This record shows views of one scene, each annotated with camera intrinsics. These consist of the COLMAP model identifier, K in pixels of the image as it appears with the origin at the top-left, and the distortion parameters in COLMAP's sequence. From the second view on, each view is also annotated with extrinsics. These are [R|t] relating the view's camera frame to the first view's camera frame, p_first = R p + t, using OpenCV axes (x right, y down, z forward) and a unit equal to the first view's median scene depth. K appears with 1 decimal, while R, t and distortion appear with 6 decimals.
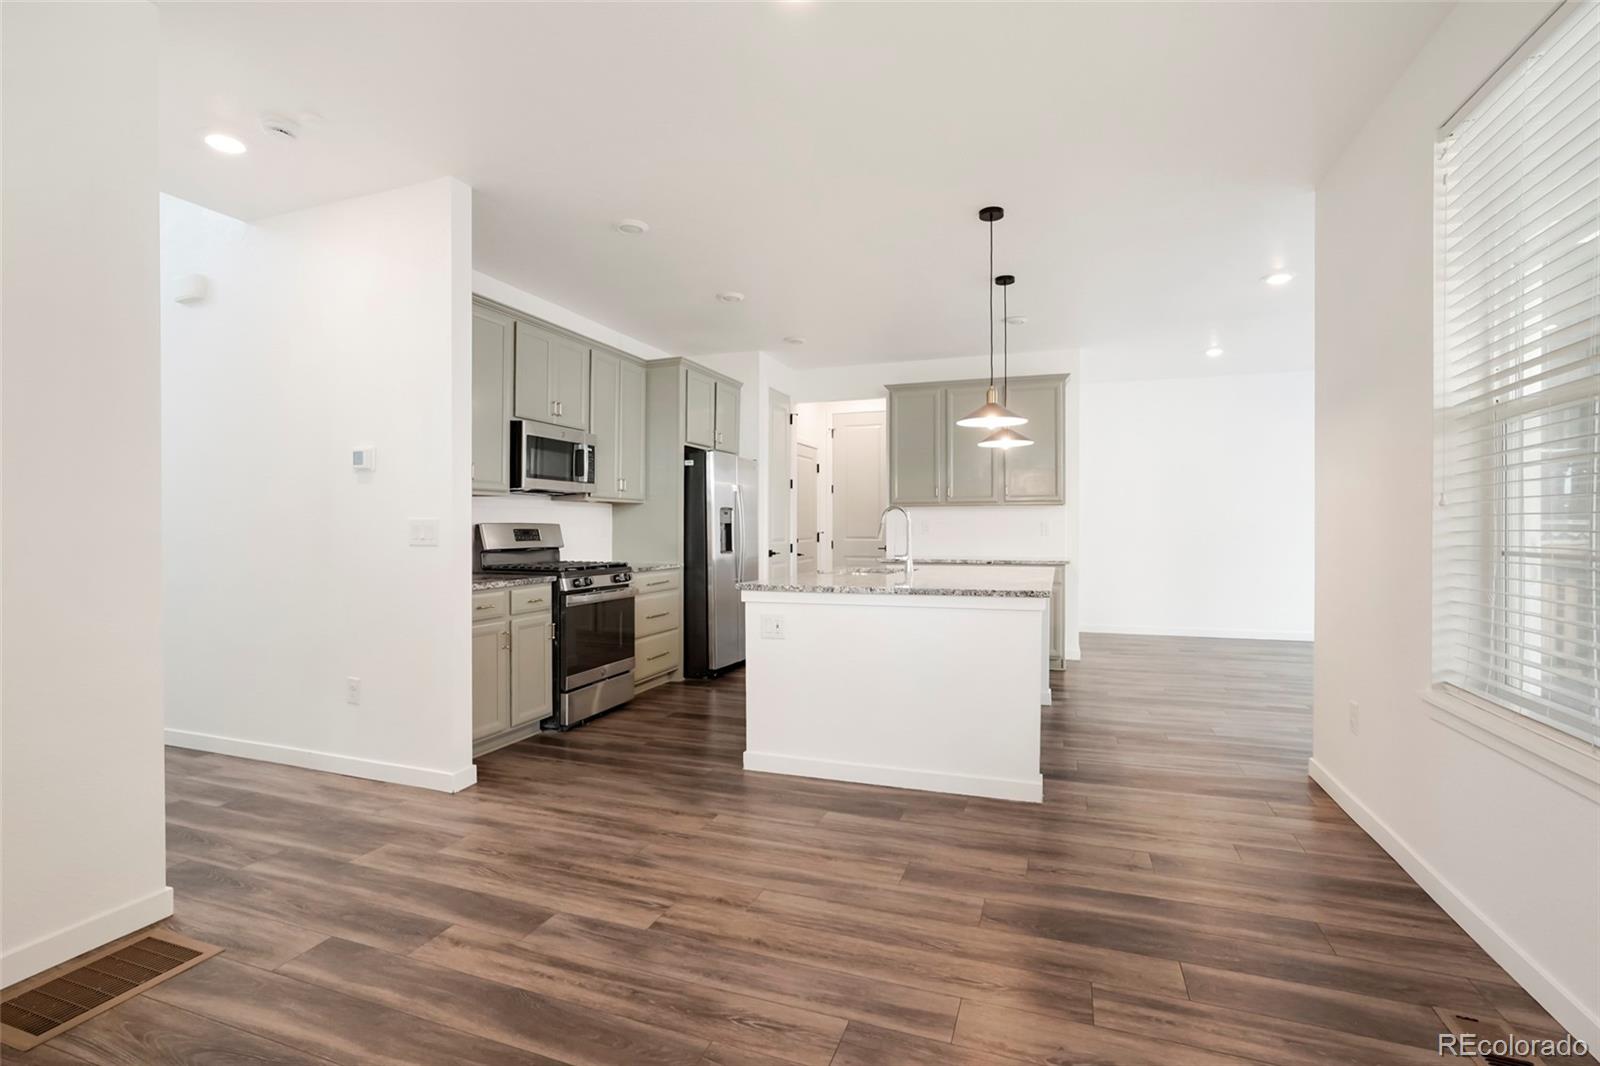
lens RADIAL K [[752.2, 0, 796.2], [0, 752.2, 523.5], [0, 0, 1]] dist [-0.018415, 0.004277]
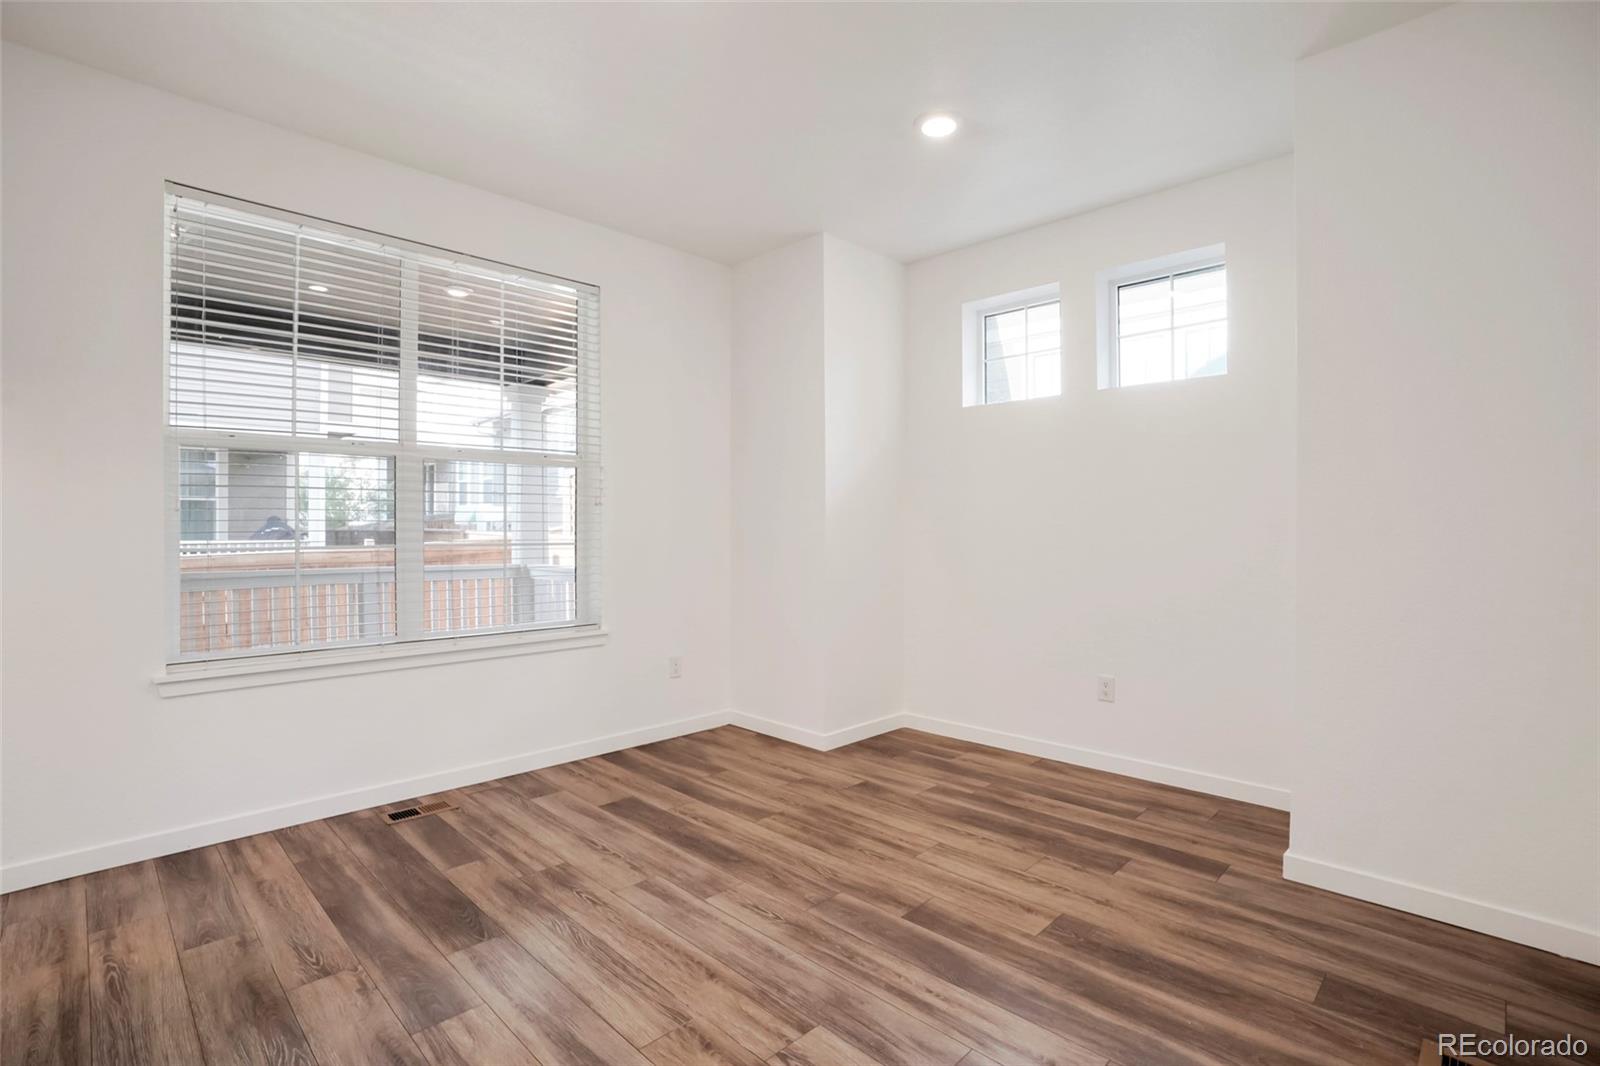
lens RADIAL K [[752.2, 0, 803.2], [0, 752.2, 528.3], [0, 0, 1]] dist [-0.018415, 0.004277]
pose [[-0.912945, 0.000872, 0.408082, -0.263589], [-0.000911, 0.999991, -0.004175, 0.005304], [-0.408082, -0.004183, -0.912936, 0.893352]]
